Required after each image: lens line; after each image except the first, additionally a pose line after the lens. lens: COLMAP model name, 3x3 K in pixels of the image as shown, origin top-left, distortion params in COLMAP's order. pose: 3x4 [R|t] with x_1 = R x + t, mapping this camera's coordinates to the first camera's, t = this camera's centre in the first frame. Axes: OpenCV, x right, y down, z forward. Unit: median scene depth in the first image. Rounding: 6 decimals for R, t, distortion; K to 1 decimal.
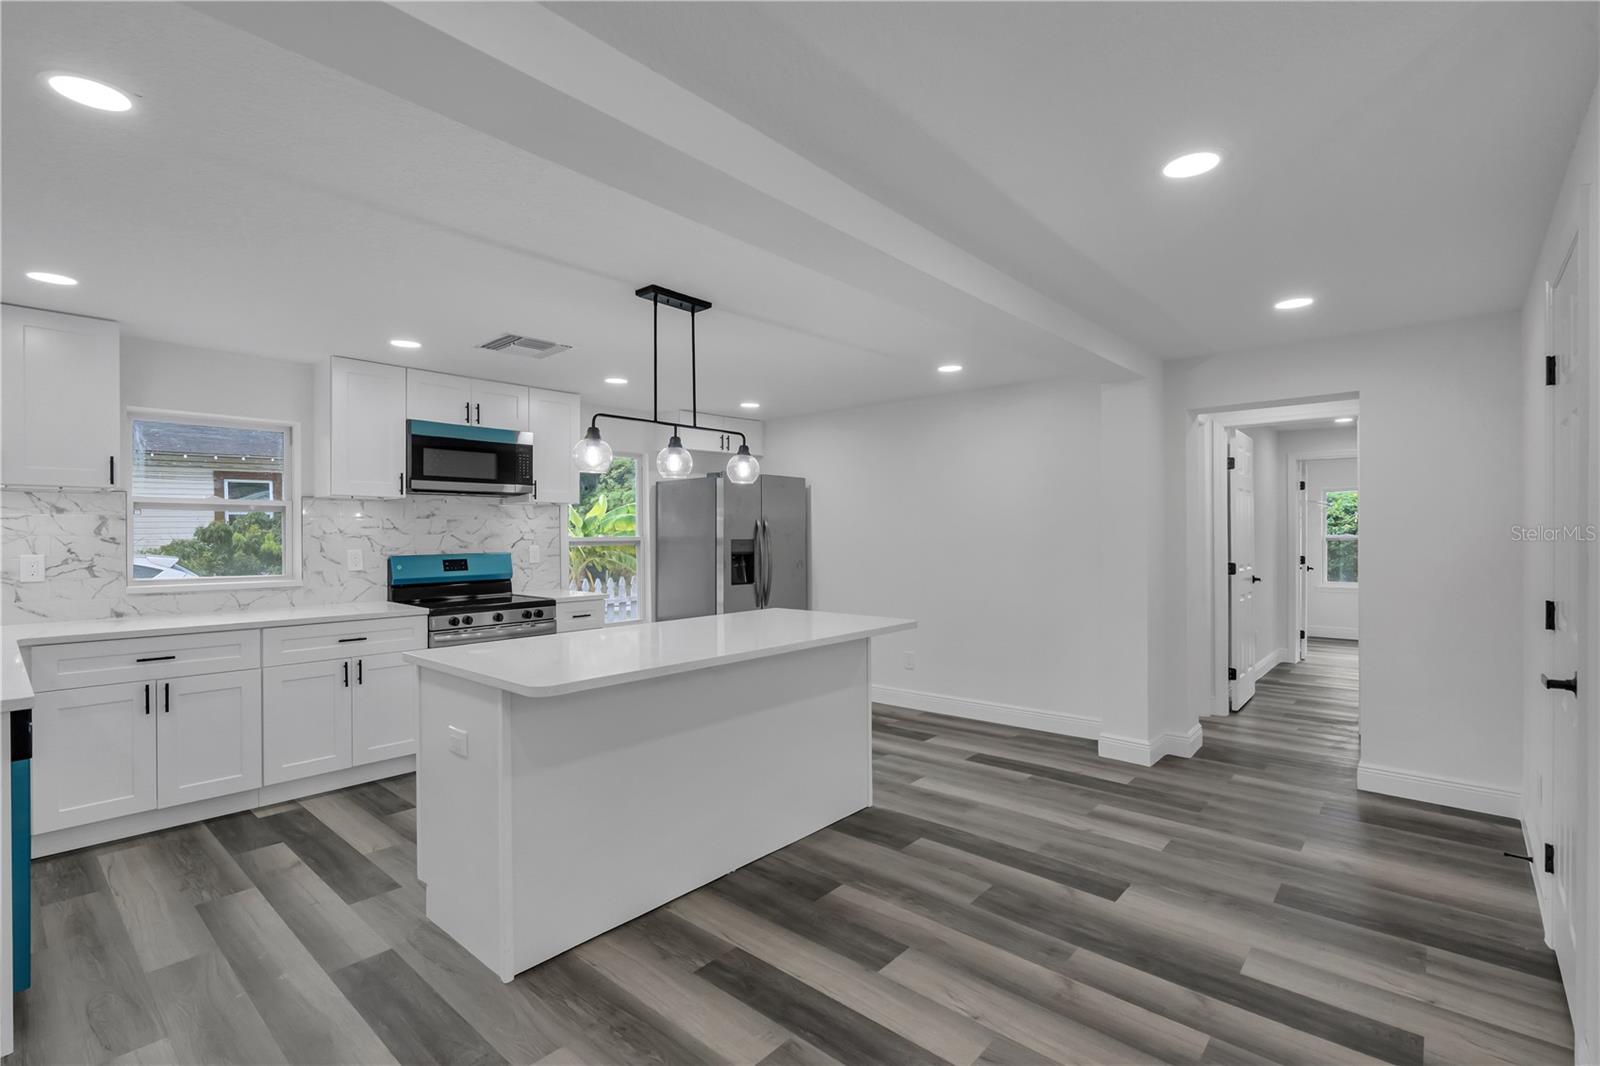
lens RADIAL K [[733.3, 0, 795.7], [0, 733.3, 530.7], [0, 0, 1]] dist [-0.009798, -0.000081]
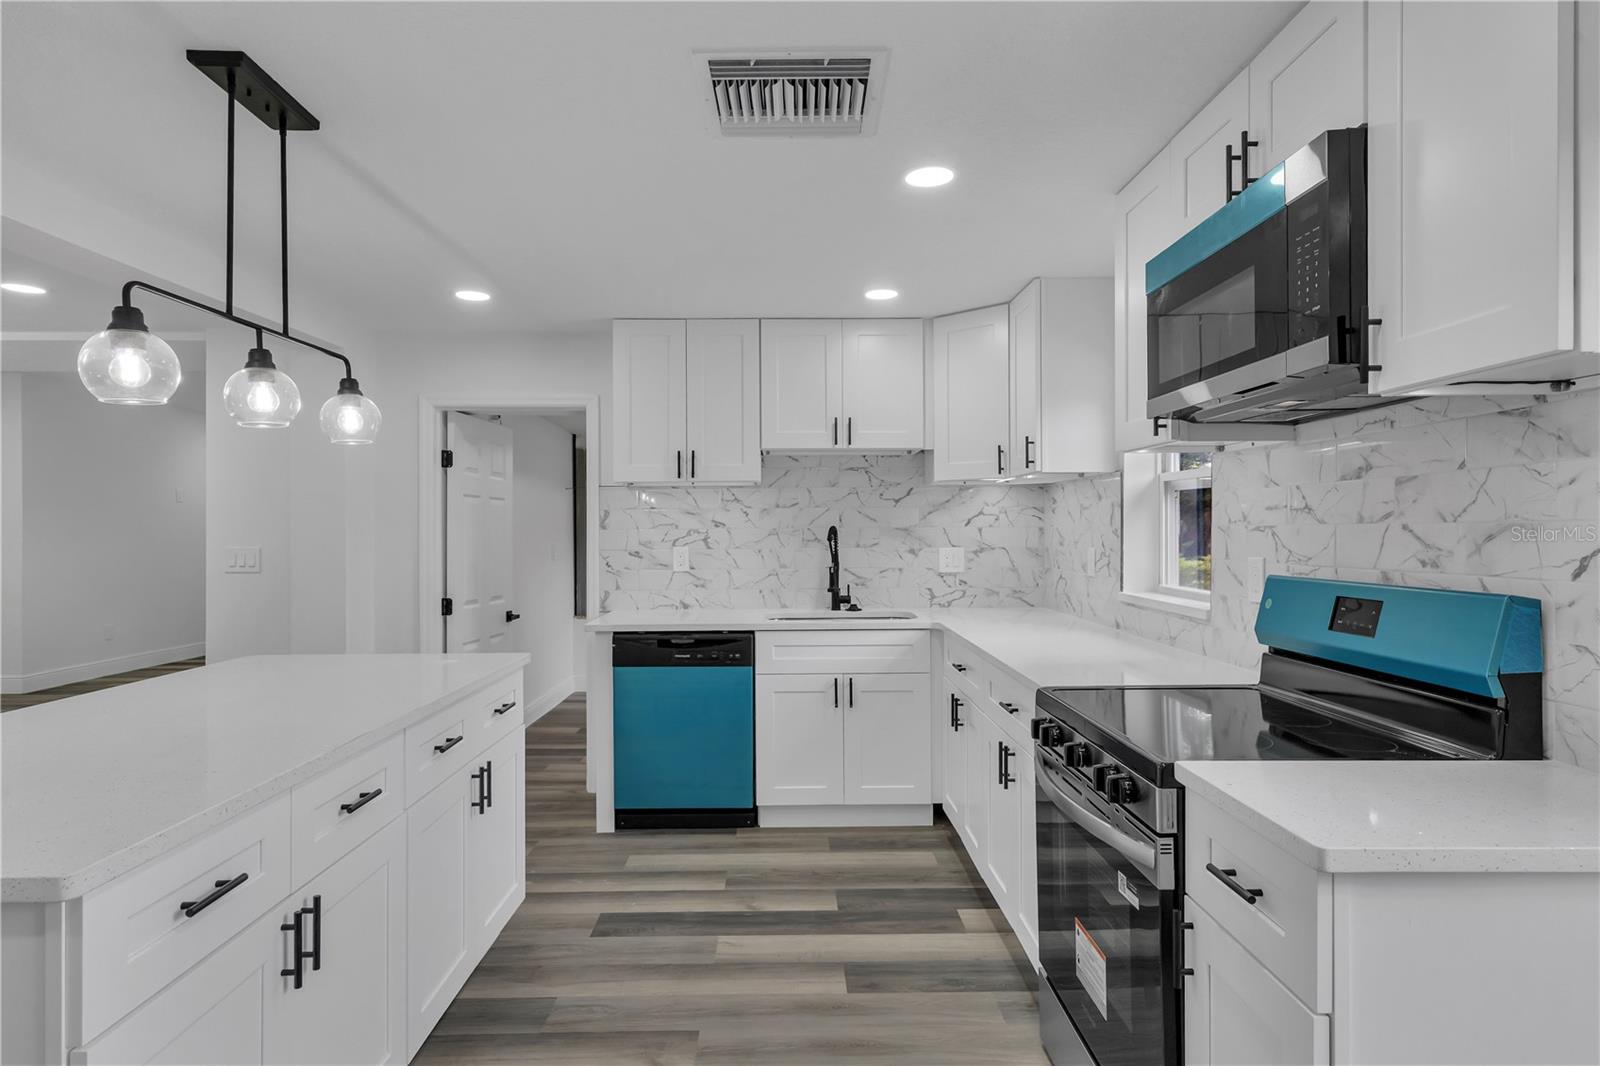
lens RADIAL K [[889.3, 0, 797.7], [0, 889.3, 534.6], [0, 0, 1]] dist [-0.001253, -0.000132]
pose [[-0.735292, 0.007206, -0.677712, -0.010545], [0.004773, 0.999974, 0.005454, 0.008546], [0.677733, 0.000776, -0.735307, 1.430568]]
